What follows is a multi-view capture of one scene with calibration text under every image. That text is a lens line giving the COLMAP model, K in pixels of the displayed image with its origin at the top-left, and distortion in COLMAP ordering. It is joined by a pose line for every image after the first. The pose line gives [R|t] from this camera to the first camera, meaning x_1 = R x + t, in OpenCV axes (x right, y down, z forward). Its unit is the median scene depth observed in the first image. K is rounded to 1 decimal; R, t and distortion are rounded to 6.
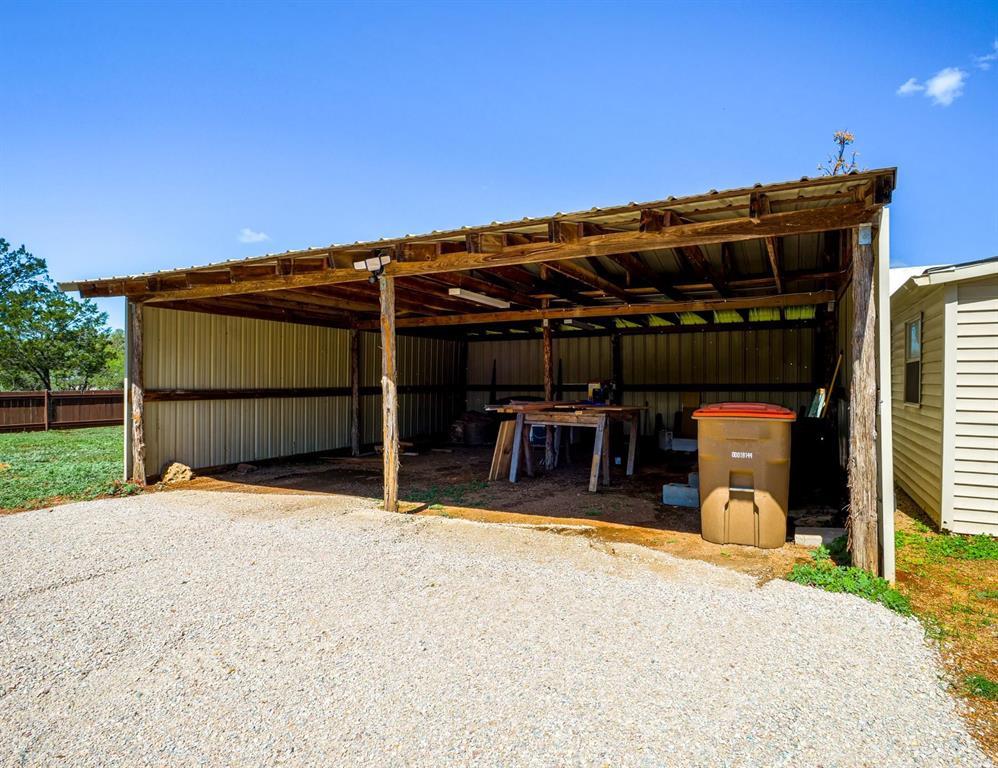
lens RADIAL K [[571.5, 0, 499.7], [0, 571.5, 389.2], [0, 0, 1]] dist [0.002947, 0.001060]
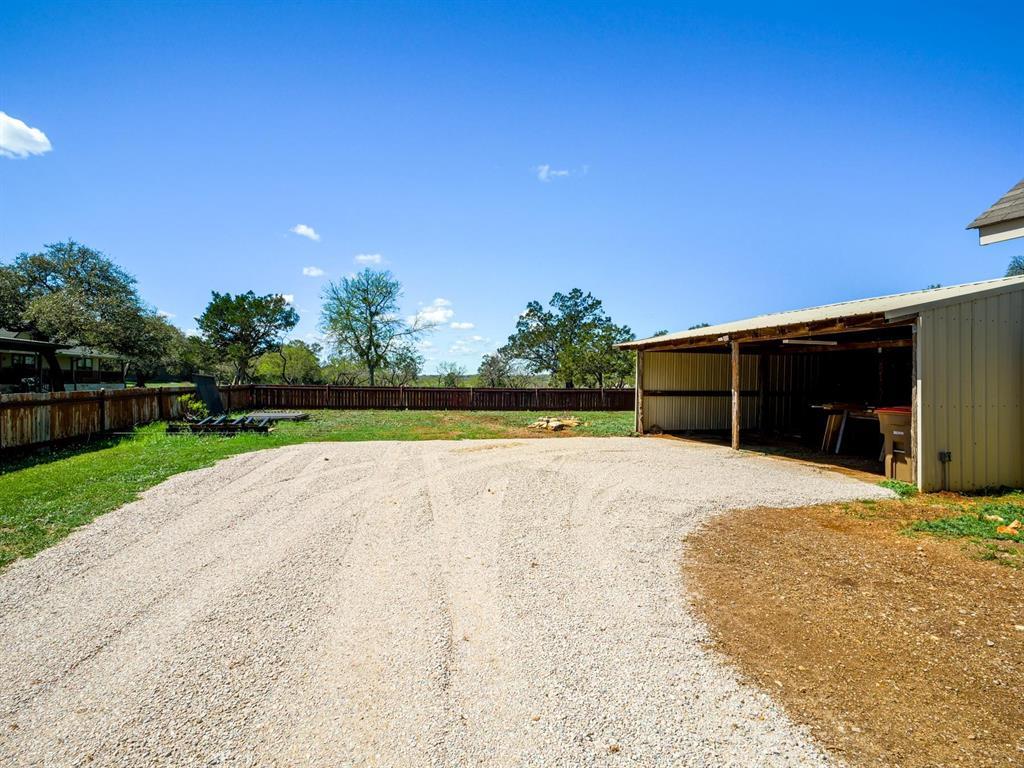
lens RADIAL K [[560.1, 0, 511.7], [0, 560.1, 382.3], [0, 0, 1]] dist [-0.015140, 0.002374]
pose [[0.682029, 0.012368, -0.731221, 0.477507], [-0.019089, 0.999817, -0.000894, -0.015990], [0.731076, 0.014568, 0.682140, -0.658440]]
